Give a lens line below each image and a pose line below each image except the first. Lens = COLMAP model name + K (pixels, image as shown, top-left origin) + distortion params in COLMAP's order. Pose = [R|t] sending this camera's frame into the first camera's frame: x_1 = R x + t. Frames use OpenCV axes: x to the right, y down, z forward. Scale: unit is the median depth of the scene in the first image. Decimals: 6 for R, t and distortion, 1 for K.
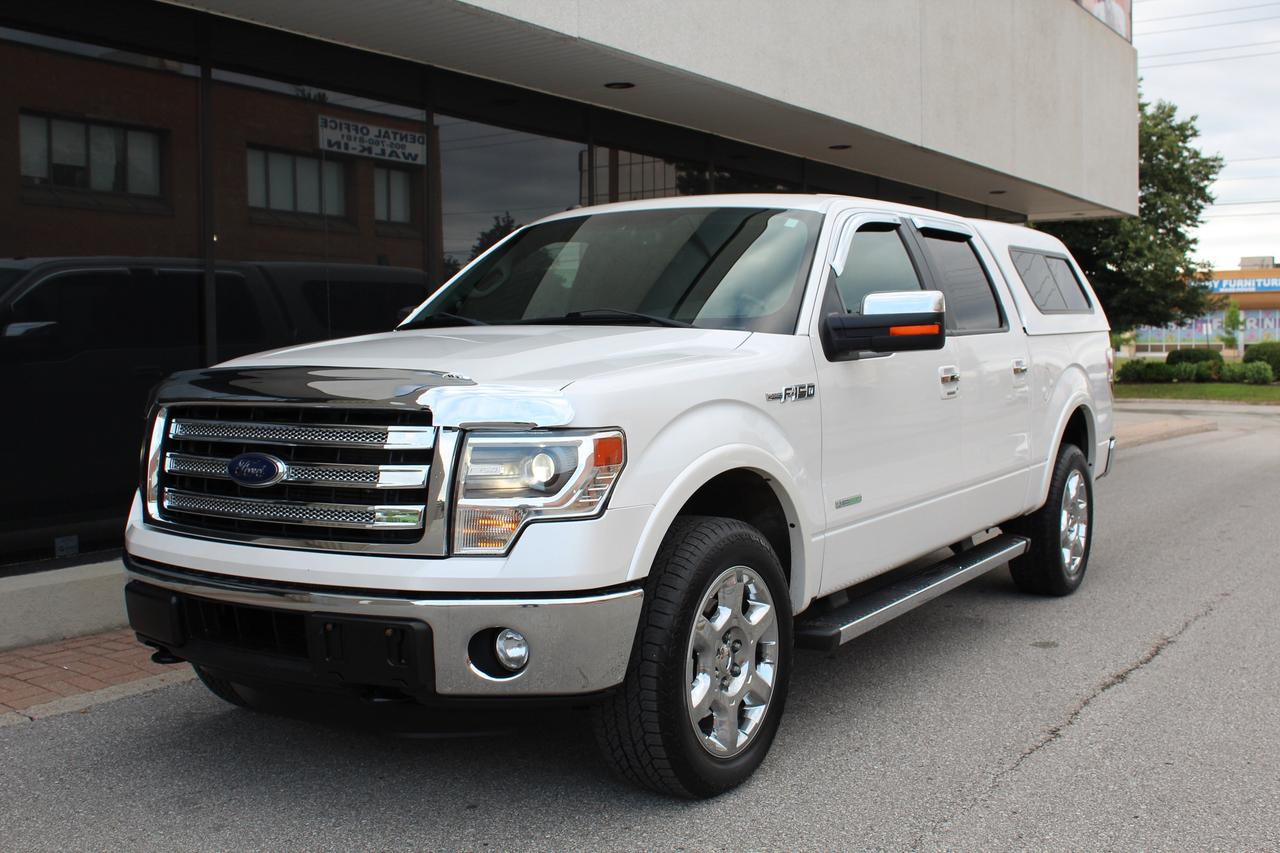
lens RADIAL K [[1328.0, 0, 642.6], [0, 1328.0, 426.2], [0, 0, 1]] dist [-0.082147, 0.029993]
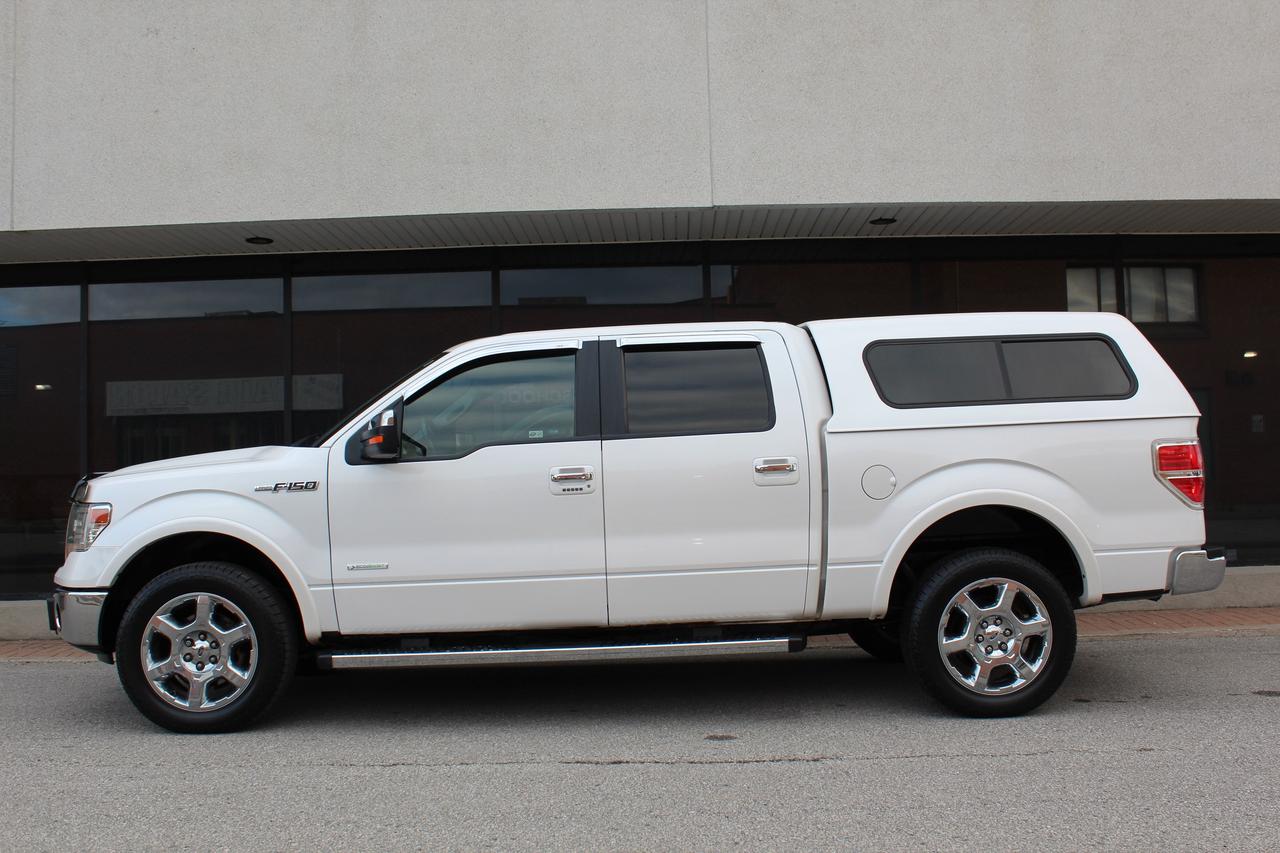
lens RADIAL K [[1169.0, 0, 643.6], [0, 1169.0, 429.2], [0, 0, 1]] dist [-0.152800, 0.152983]
pose [[0.558920, -0.042437, -0.828135, 1.399702], [-0.028061, 0.997150, -0.070036, -0.010340], [0.828747, 0.062383, 0.556136, 0.600075]]
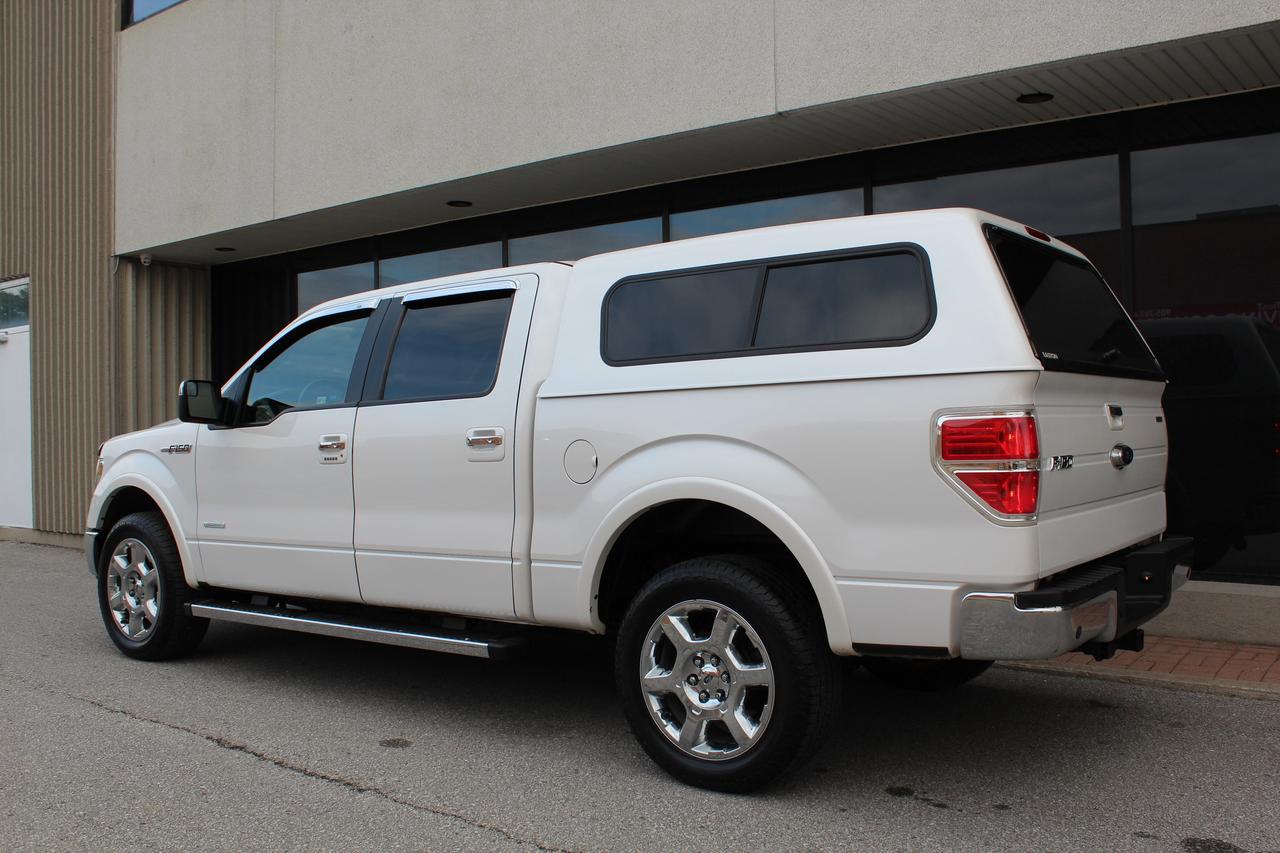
lens RADIAL K [[1169.0, 0, 643.6], [0, 1169.0, 429.2], [0, 0, 1]] dist [-0.152800, 0.152983]
pose [[-0.066224, 0.011163, -0.997742, 1.487086], [-0.043865, 0.998938, 0.014088, -0.094730], [0.996840, 0.044699, -0.065664, 1.659835]]
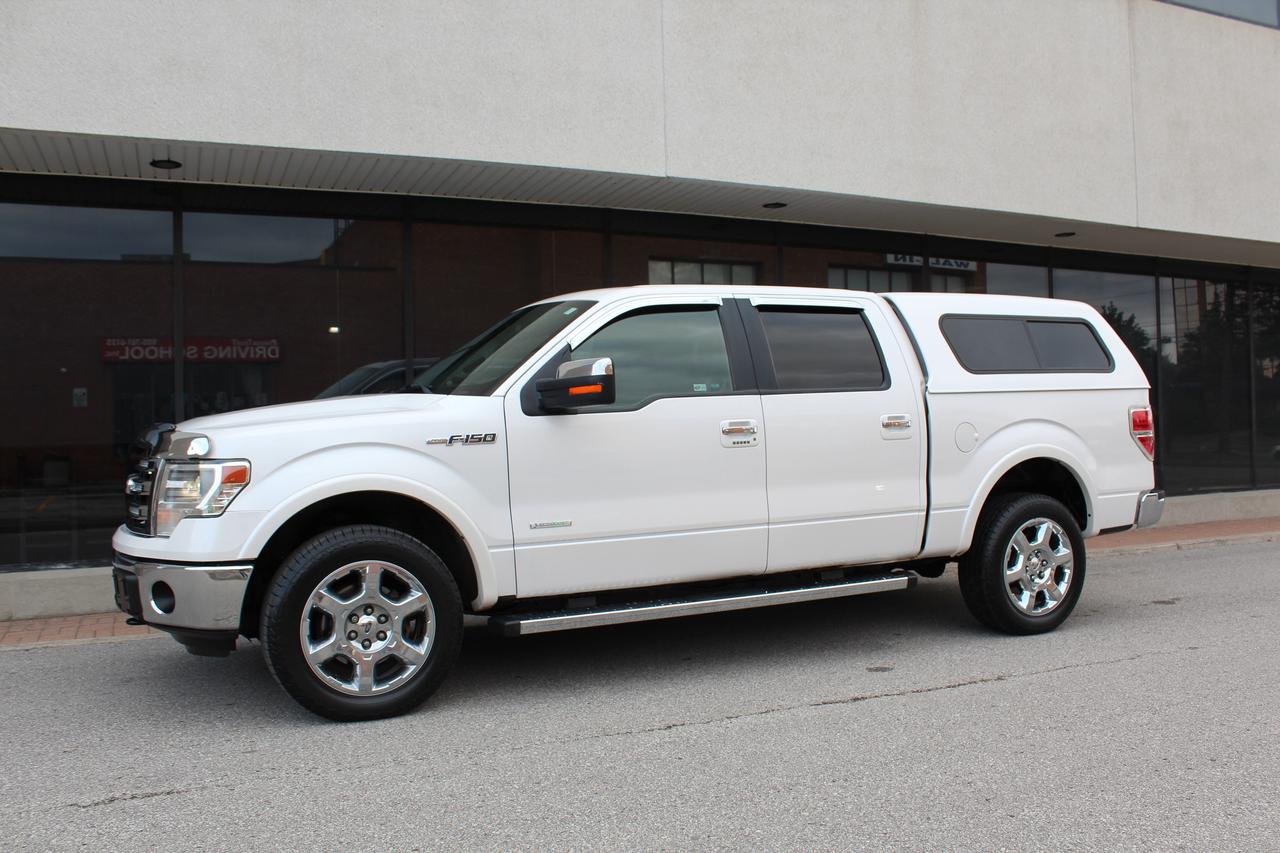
lens RADIAL K [[1071.5, 0, 638.3], [0, 1071.5, 431.9], [0, 0, 1]] dist [-0.129637, 0.014038]
pose [[0.852561, -0.007960, -0.522568, 0.823230], [-0.018514, 0.998796, -0.045419, 0.013053], [0.522300, 0.048397, 0.851387, 0.165672]]
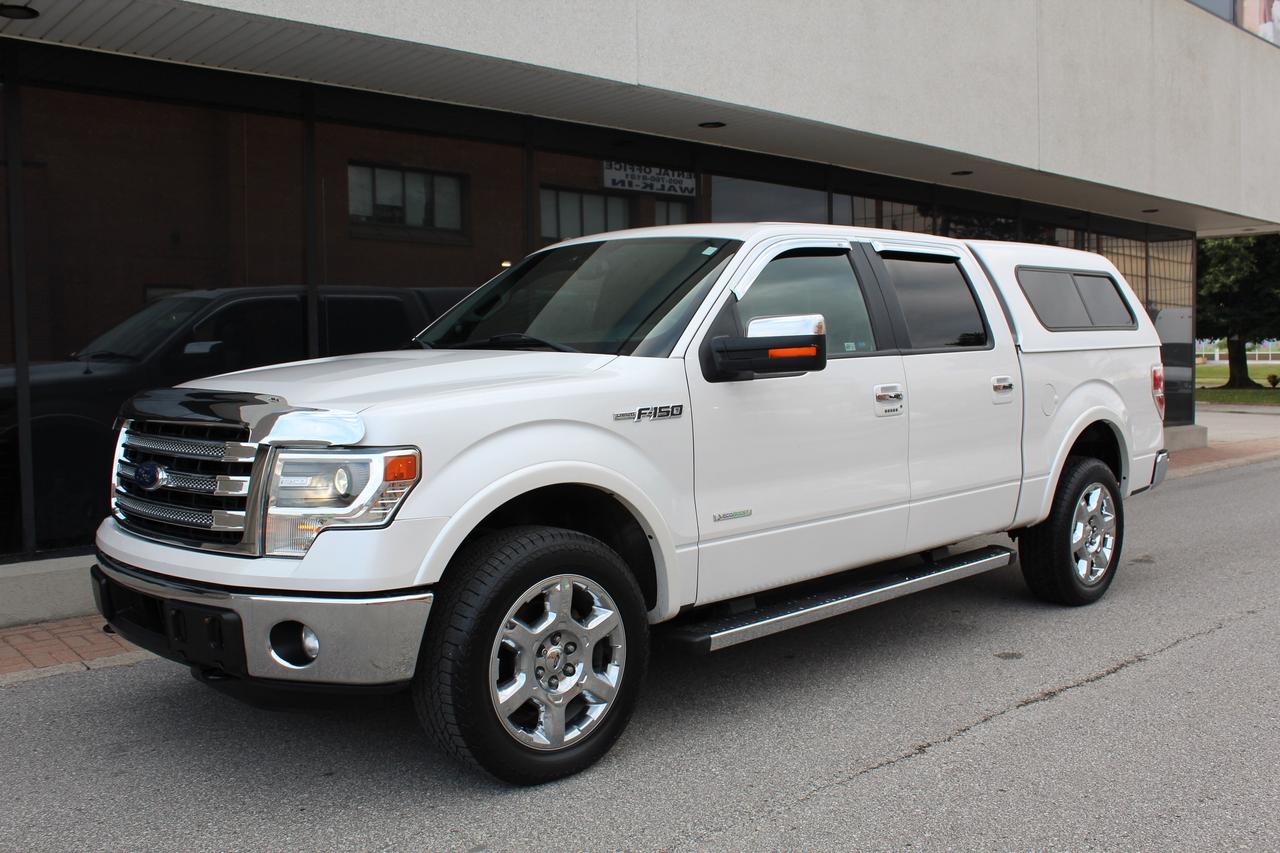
lens RADIAL K [[1169.0, 0, 643.6], [0, 1169.0, 429.2], [0, 0, 1]] dist [-0.152800, 0.152983]
pose [[0.972356, 0.013315, -0.233124, 0.321990], [-0.012063, 0.999904, 0.006797, -0.018037], [0.233192, -0.003796, 0.972423, 0.087416]]
